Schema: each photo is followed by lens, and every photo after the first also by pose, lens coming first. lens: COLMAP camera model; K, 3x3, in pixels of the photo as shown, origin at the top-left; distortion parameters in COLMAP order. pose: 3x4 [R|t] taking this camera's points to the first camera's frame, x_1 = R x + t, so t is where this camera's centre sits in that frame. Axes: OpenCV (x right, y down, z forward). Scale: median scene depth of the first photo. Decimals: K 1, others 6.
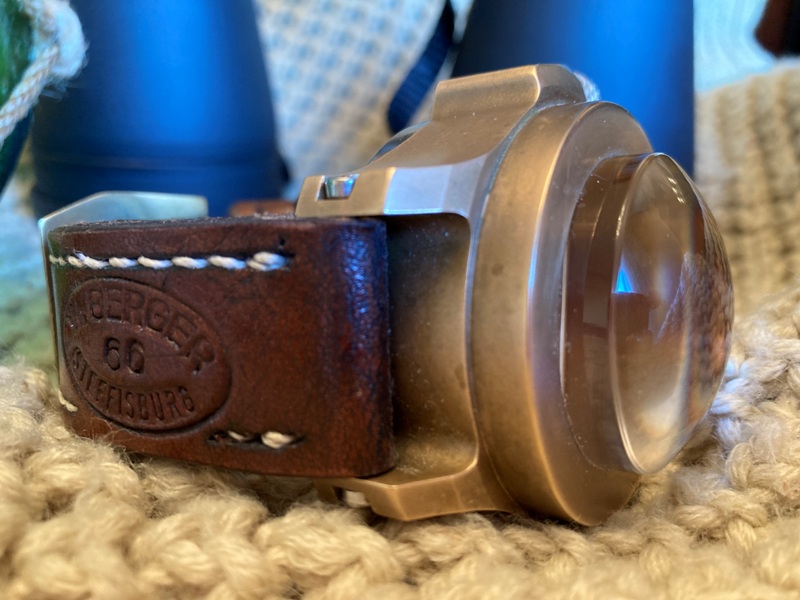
lens RADIAL K [[726.8, 0, 395.9], [0, 726.8, 302.6], [0, 0, 1]] dist [-0.054831, -0.073759]
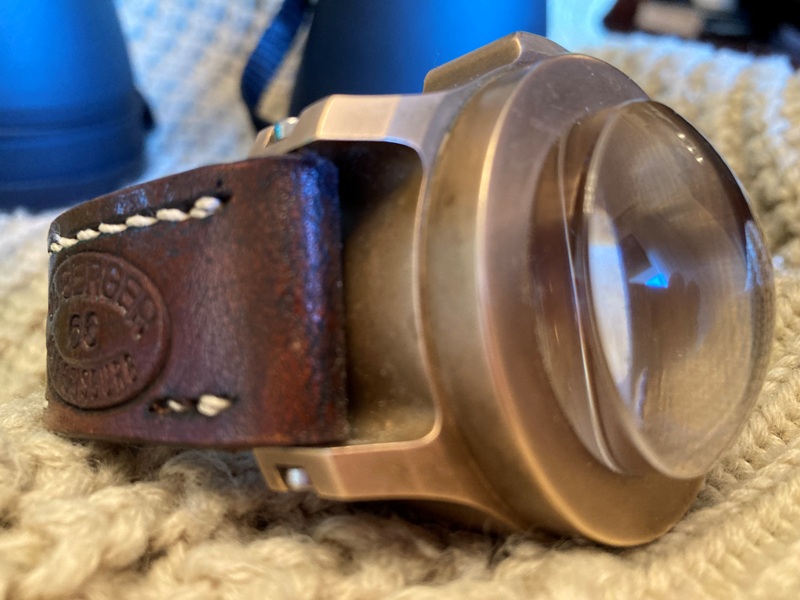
lens RADIAL K [[726.8, 0, 401.2], [0, 726.8, 299.7], [0, 0, 1]] dist [-0.054831, -0.073759]
pose [[0.983465, -0.033851, -0.177905, 0.229050], [-0.004327, 0.977702, -0.209951, 0.251640], [0.181045, 0.207249, 0.961390, 0.162285]]
